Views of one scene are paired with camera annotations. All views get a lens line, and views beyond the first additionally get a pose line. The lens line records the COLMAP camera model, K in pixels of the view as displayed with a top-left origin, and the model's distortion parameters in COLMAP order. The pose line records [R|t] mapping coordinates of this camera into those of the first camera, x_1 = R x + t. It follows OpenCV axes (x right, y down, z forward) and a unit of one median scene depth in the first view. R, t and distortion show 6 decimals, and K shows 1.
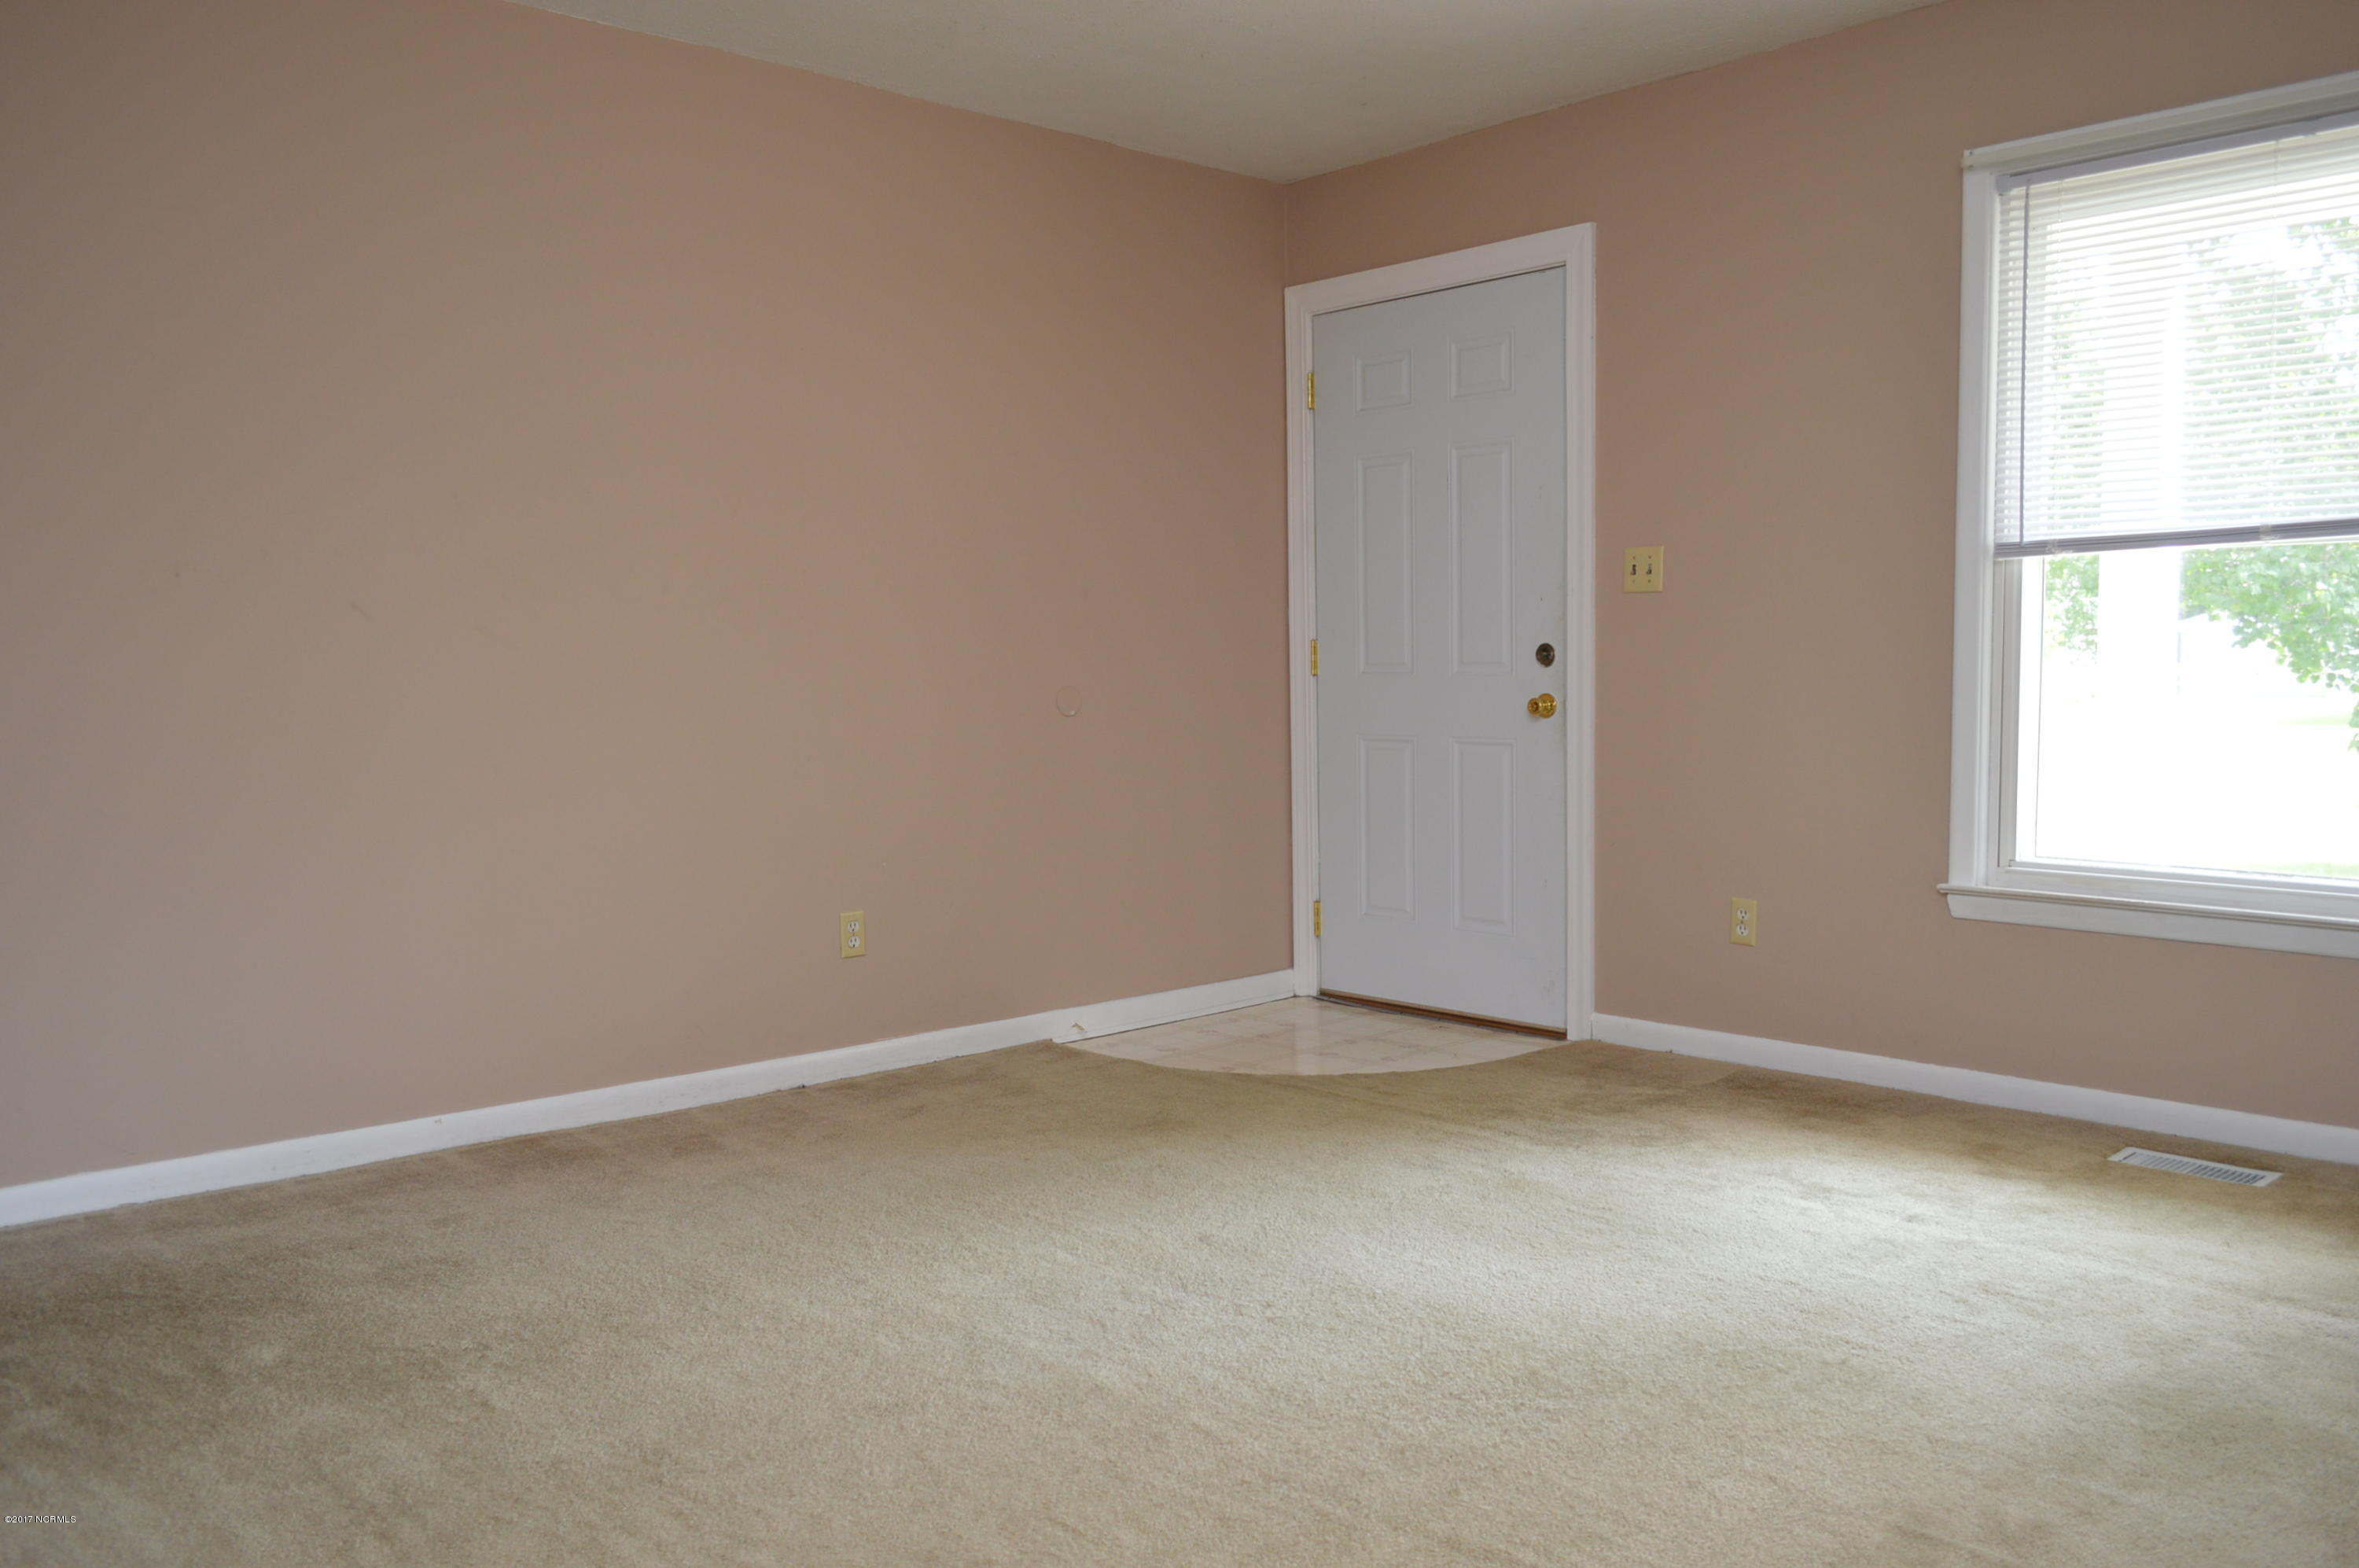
lens RADIAL K [[1872.7, 0, 1181.2], [0, 1872.7, 790.8], [0, 0, 1]] dist [-0.022963, 0.007920]
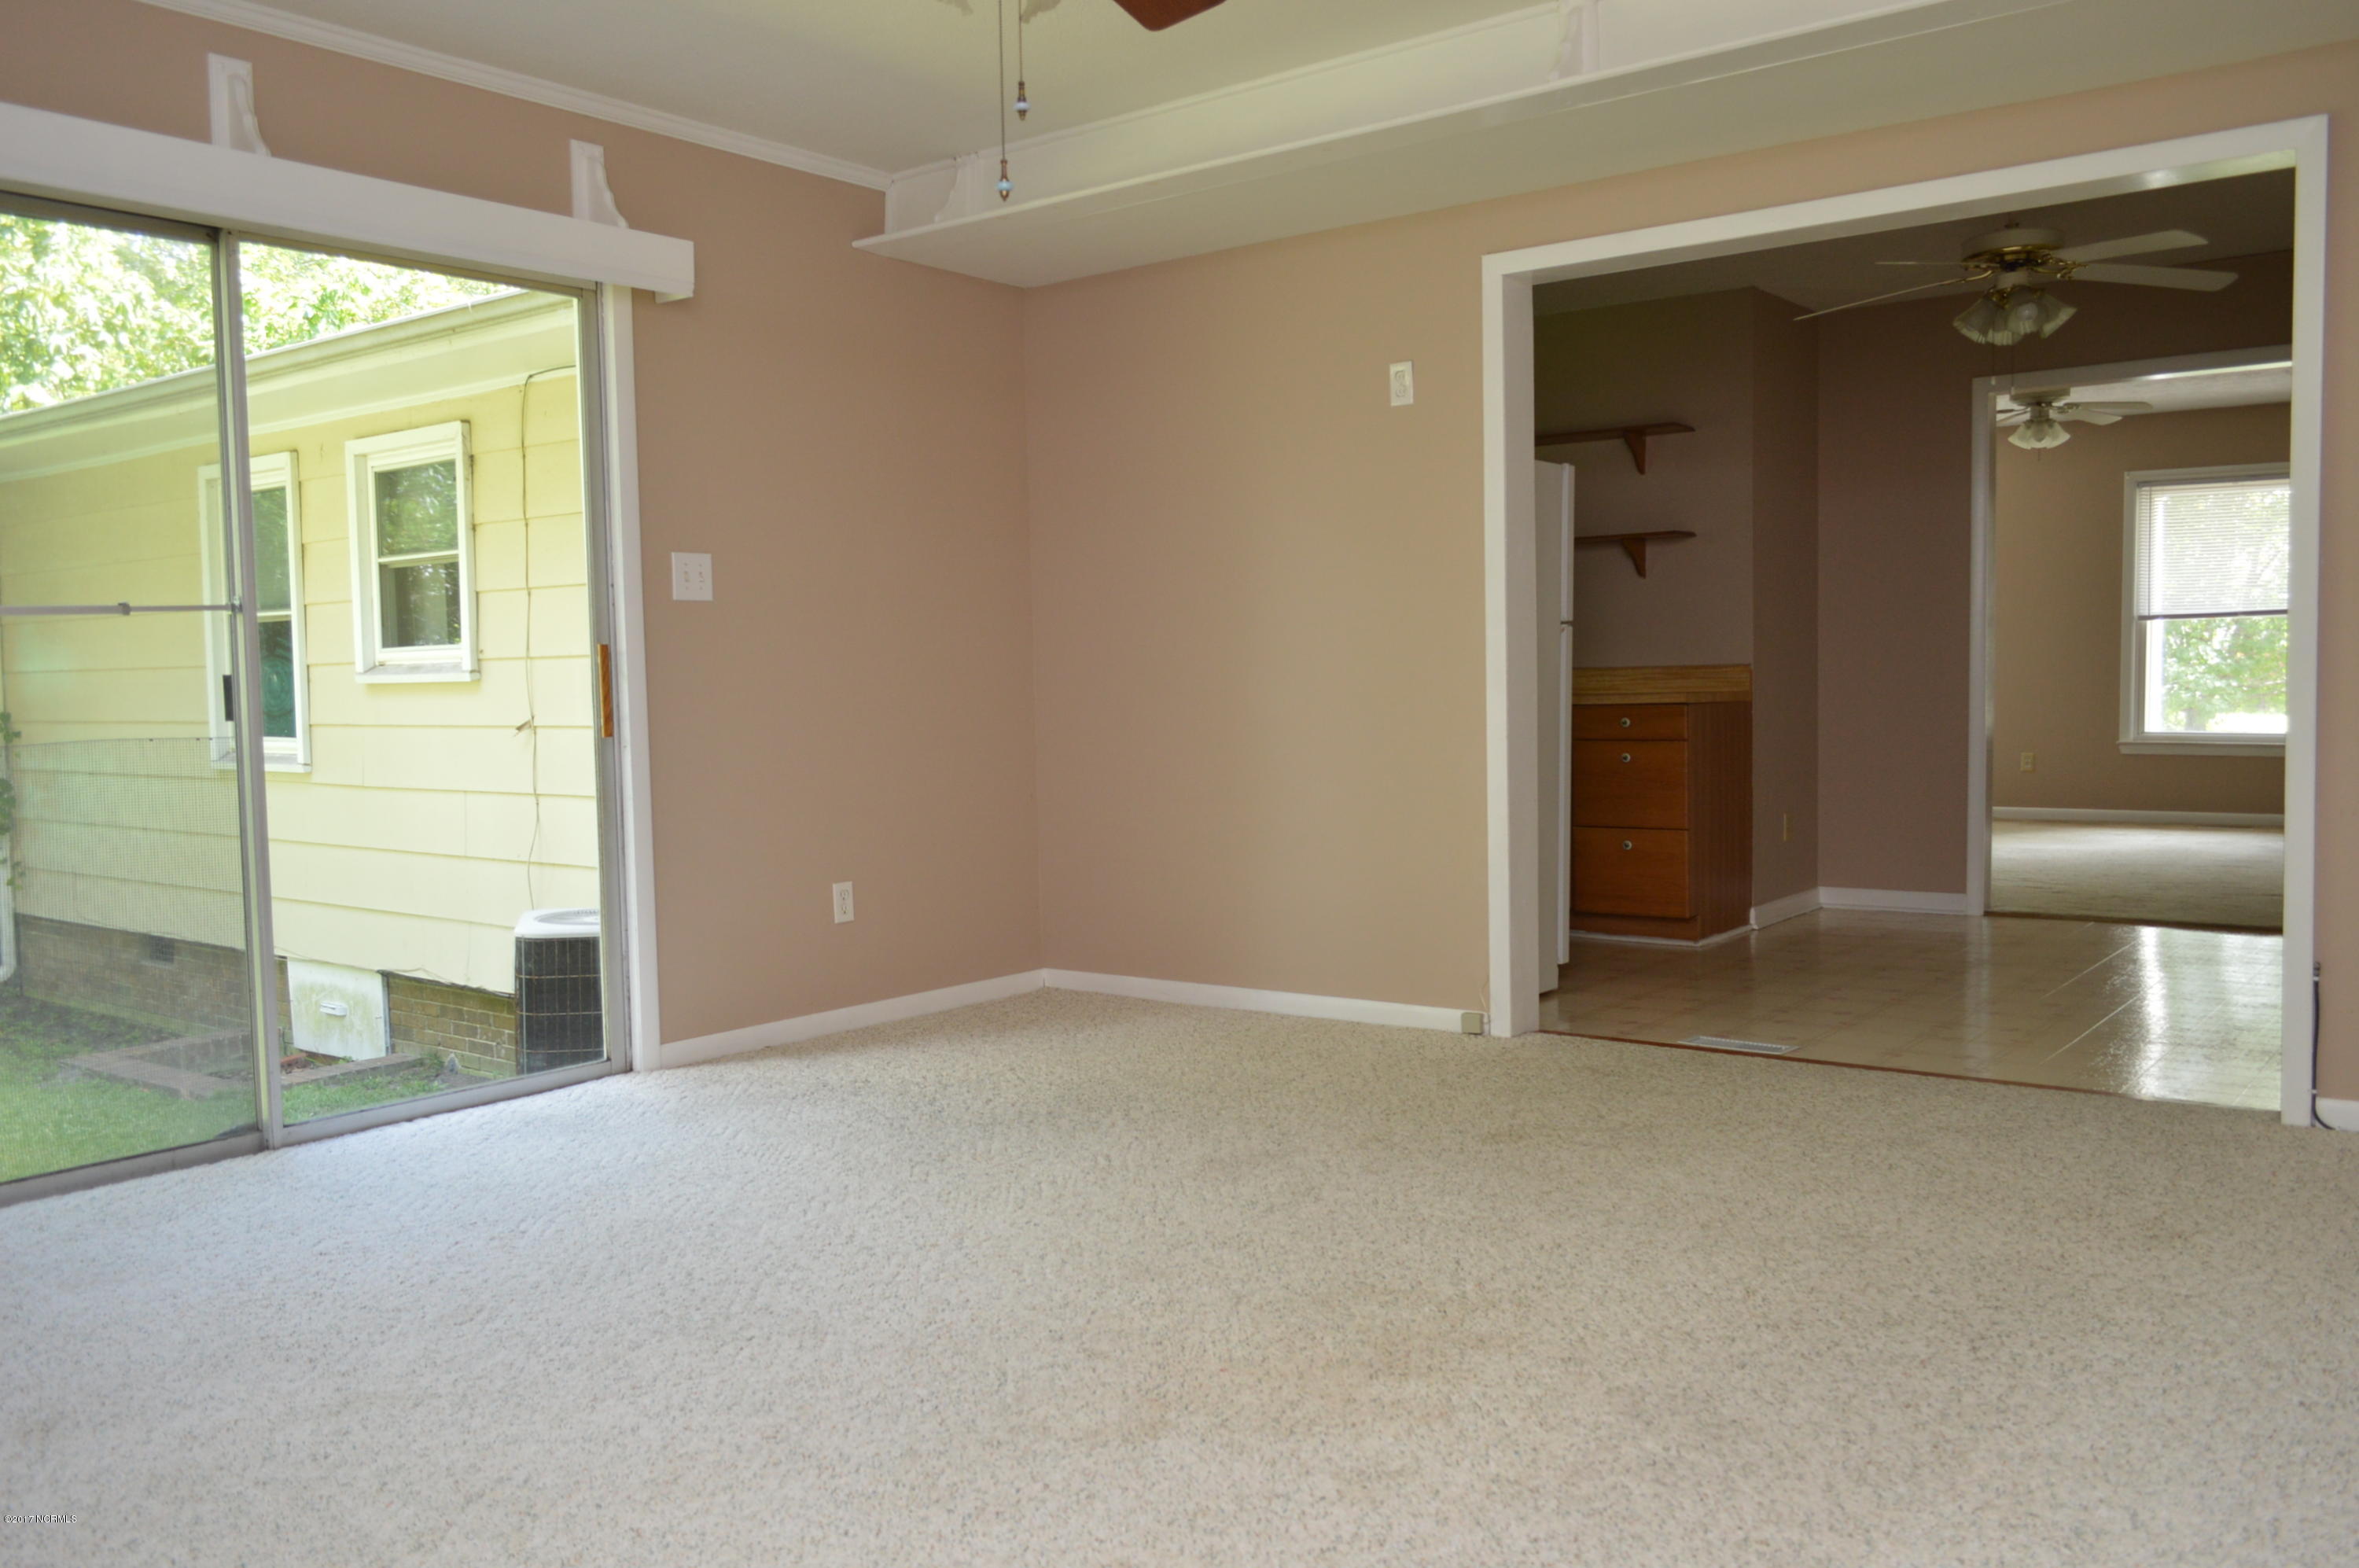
lens RADIAL K [[1872.7, 0, 1178.5], [0, 1872.7, 800.1], [0, 0, 1]] dist [-0.022963, 0.007920]
pose [[0.985358, -0.012820, 0.170014, -1.402538], [0.014521, 0.999856, -0.008767, 0.140551], [-0.169877, 0.011107, 0.985403, -1.435037]]
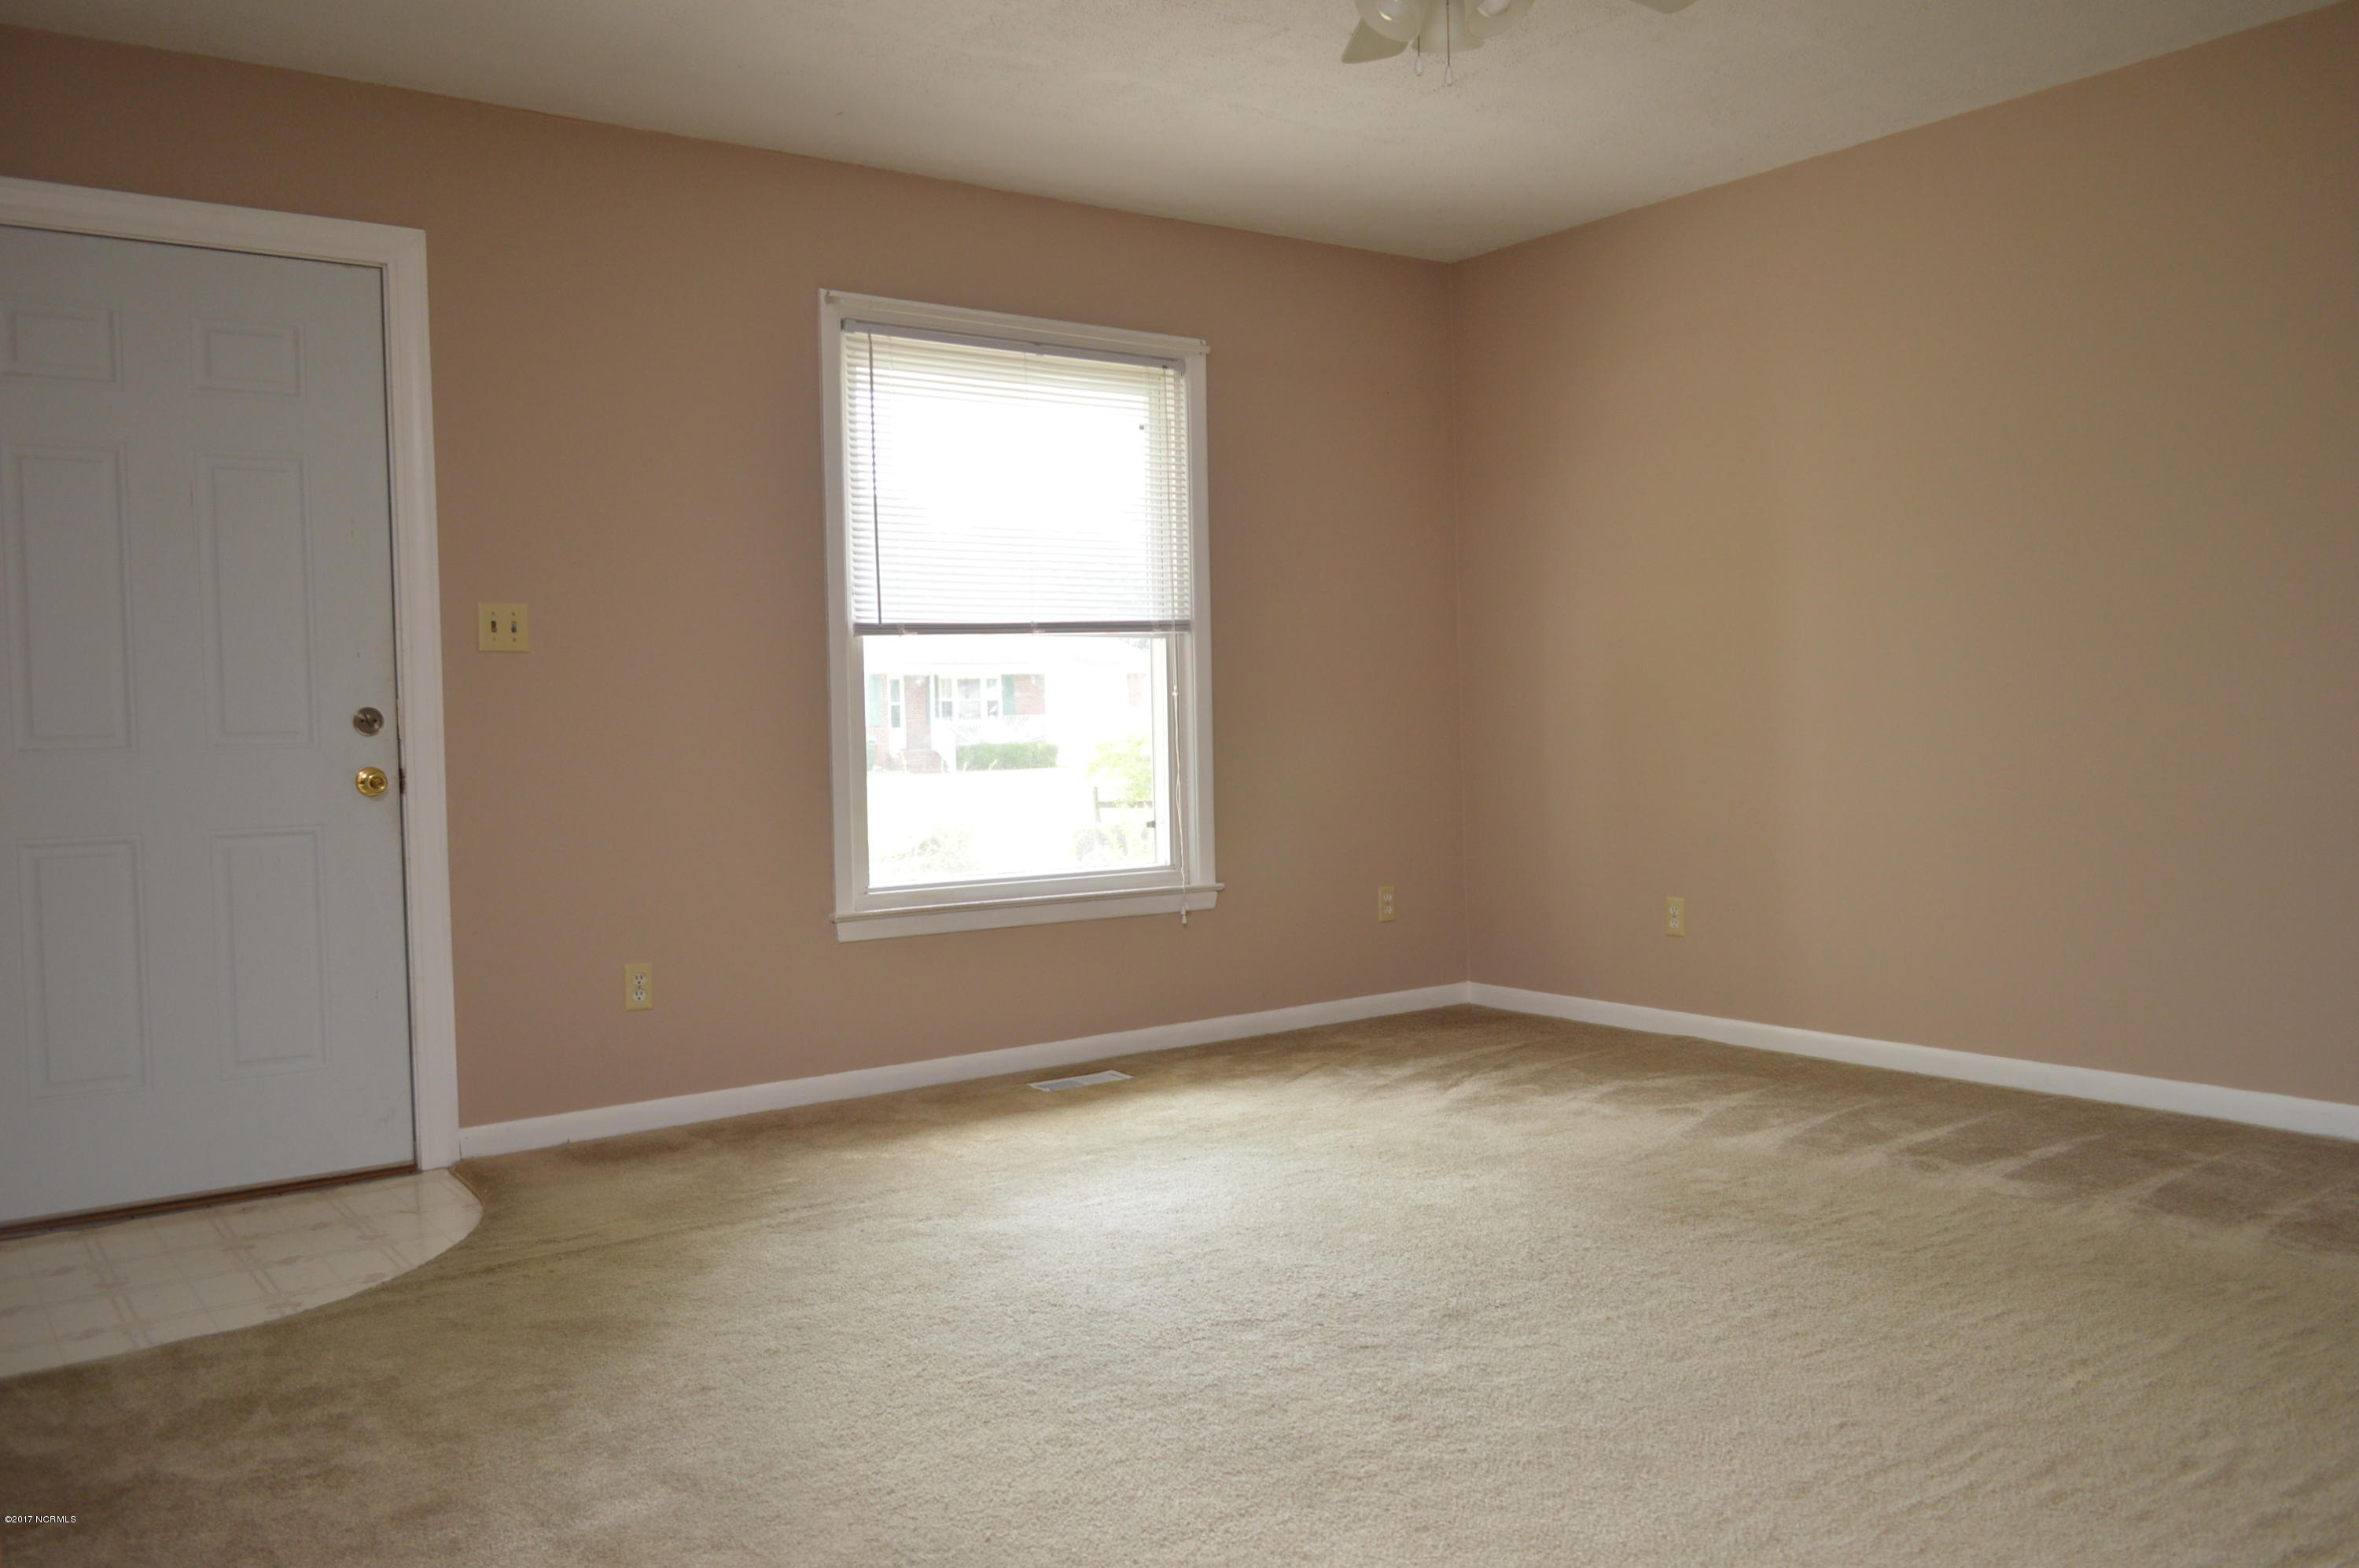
lens RADIAL K [[1872.7, 0, 1195.7], [0, 1872.7, 790.9], [0, 0, 1]] dist [-0.022963, 0.007920]
pose [[0.088935, -0.028441, 0.995631, -0.731973], [0.092539, 0.995505, 0.020171, -0.029267], [-0.991729, 0.090341, 0.091168, 0.676448]]
